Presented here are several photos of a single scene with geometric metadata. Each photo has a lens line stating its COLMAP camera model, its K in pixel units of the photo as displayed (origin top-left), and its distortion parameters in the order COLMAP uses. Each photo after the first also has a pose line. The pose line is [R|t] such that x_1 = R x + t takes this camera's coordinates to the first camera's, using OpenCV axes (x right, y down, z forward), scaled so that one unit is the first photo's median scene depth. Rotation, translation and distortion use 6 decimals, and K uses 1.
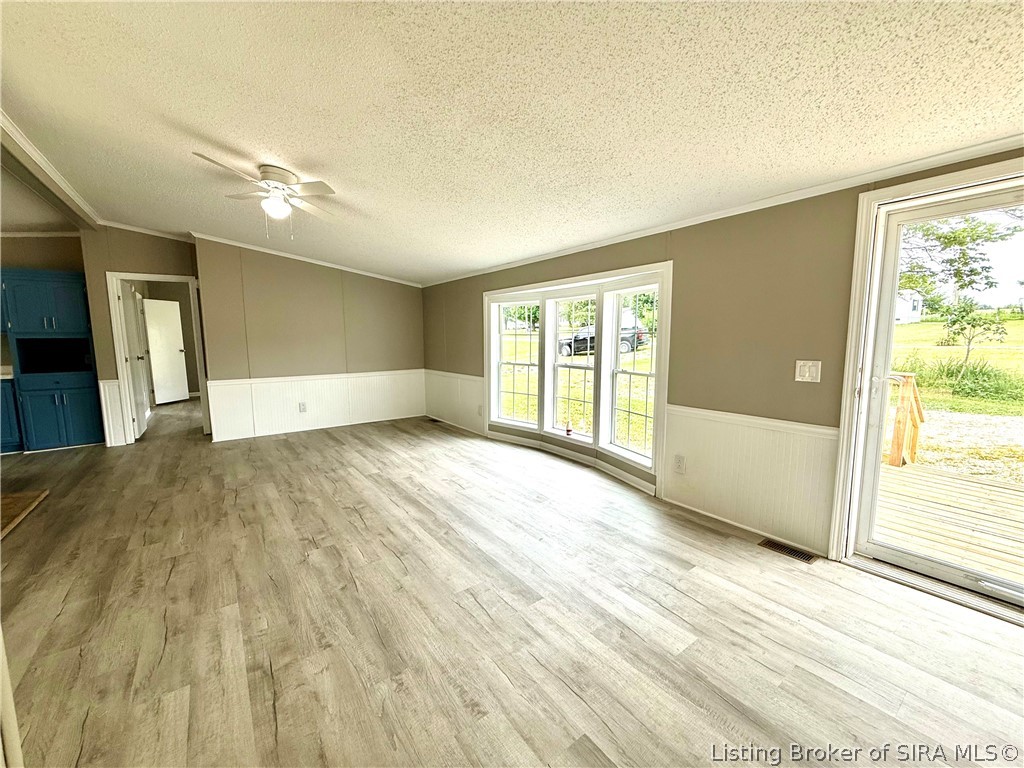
lens RADIAL K [[408.2, 0, 510.3], [0, 408.2, 383.7], [0, 0, 1]] dist [-0.000095, 0.000208]
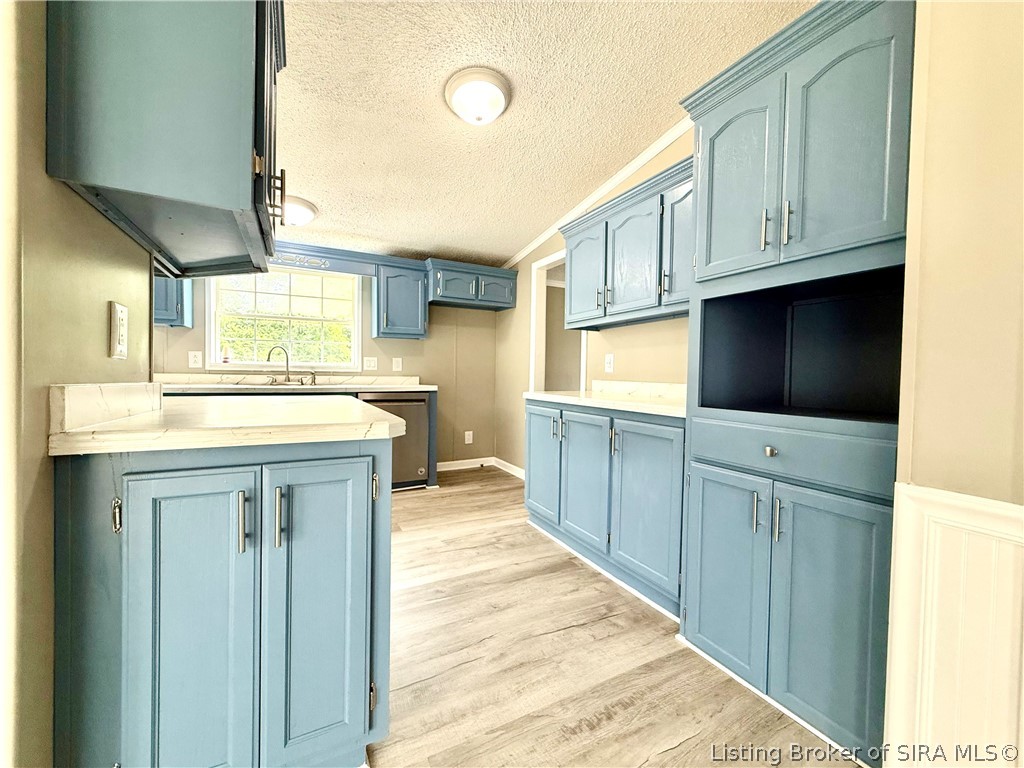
lens RADIAL K [[408.2, 0, 510.3], [0, 408.2, 383.7], [0, 0, 1]] dist [-0.000095, 0.000208]
pose [[-0.157165, 0.023942, -0.987282, -1.235207], [-0.129623, 0.990557, 0.044656, -0.054411], [0.979029, 0.134992, -0.152578, 1.307994]]
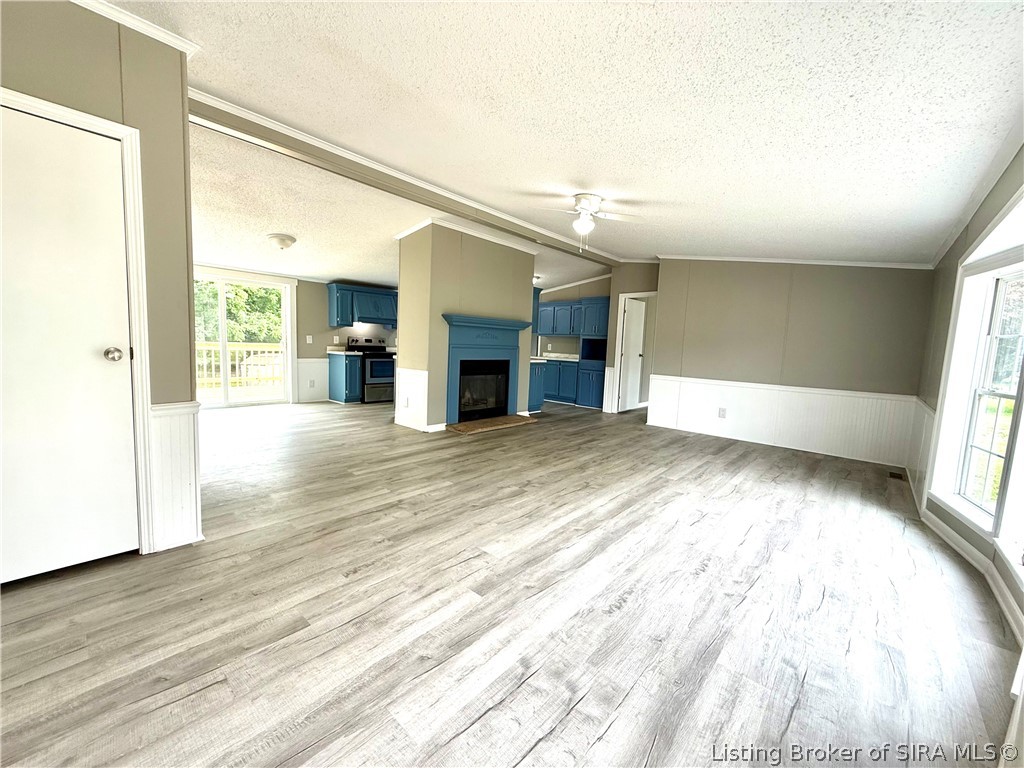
lens RADIAL K [[408.2, 0, 510.3], [0, 408.2, 383.7], [0, 0, 1]] dist [-0.000095, 0.000208]
pose [[0.205624, 0.108660, -0.972580, 0.596079], [-0.155686, 0.984792, 0.077109, -0.012987], [0.966168, 0.135561, 0.219414, 0.514591]]
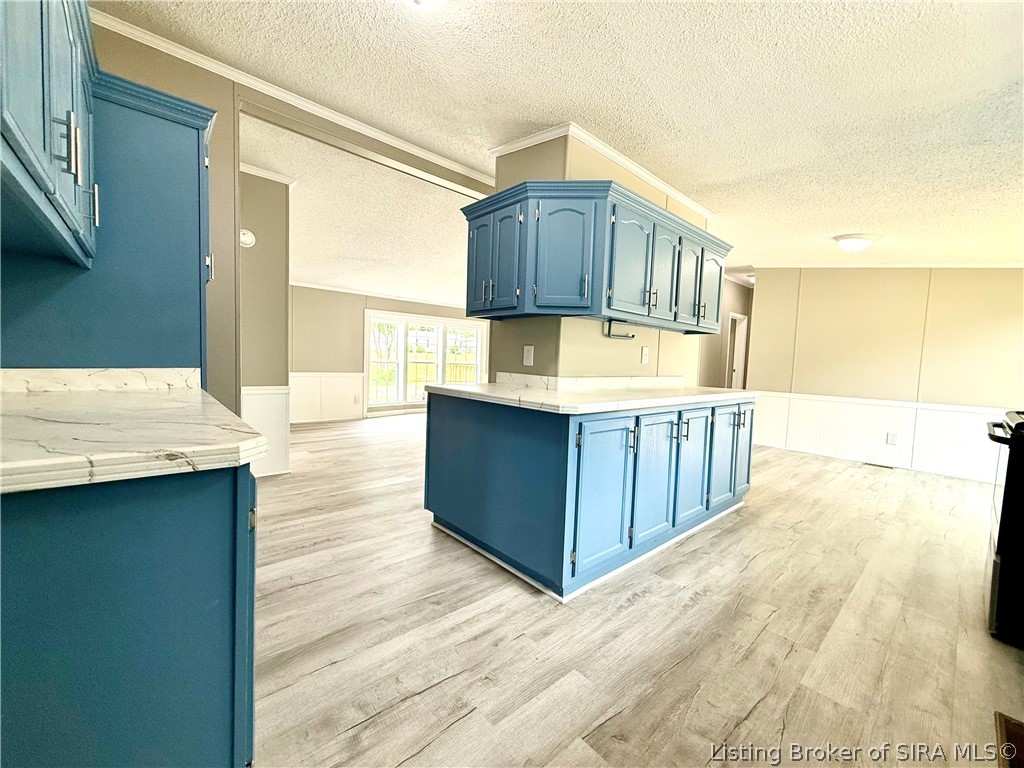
lens RADIAL K [[408.2, 0, 510.3], [0, 408.2, 383.7], [0, 0, 1]] dist [-0.000095, 0.000208]
pose [[-0.083959, -0.055075, 0.994946, -2.359334], [0.080038, 0.994873, 0.061825, -0.037929], [-0.993250, 0.084825, -0.079121, 1.071448]]
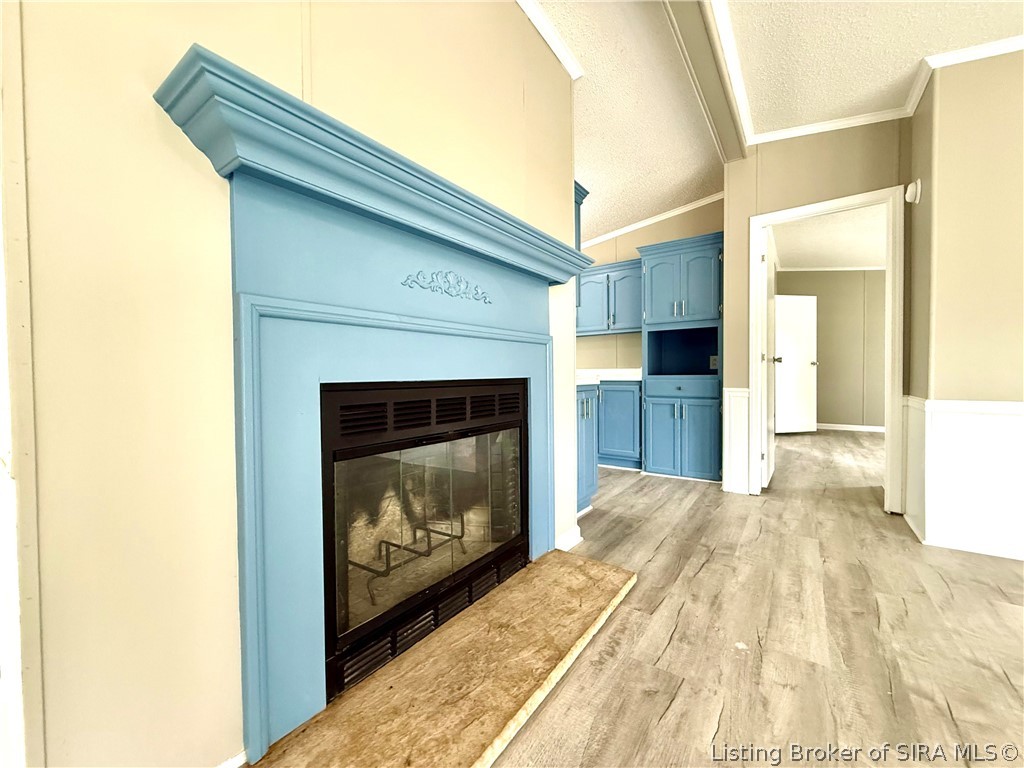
lens RADIAL K [[408.2, 0, 510.3], [0, 408.2, 383.7], [0, 0, 1]] dist [-0.000095, 0.000208]
pose [[0.311429, 0.024881, -0.949944, -0.747790], [-0.103417, 0.994607, -0.007853, 0.039437], [0.944625, 0.100686, 0.312323, 0.713594]]
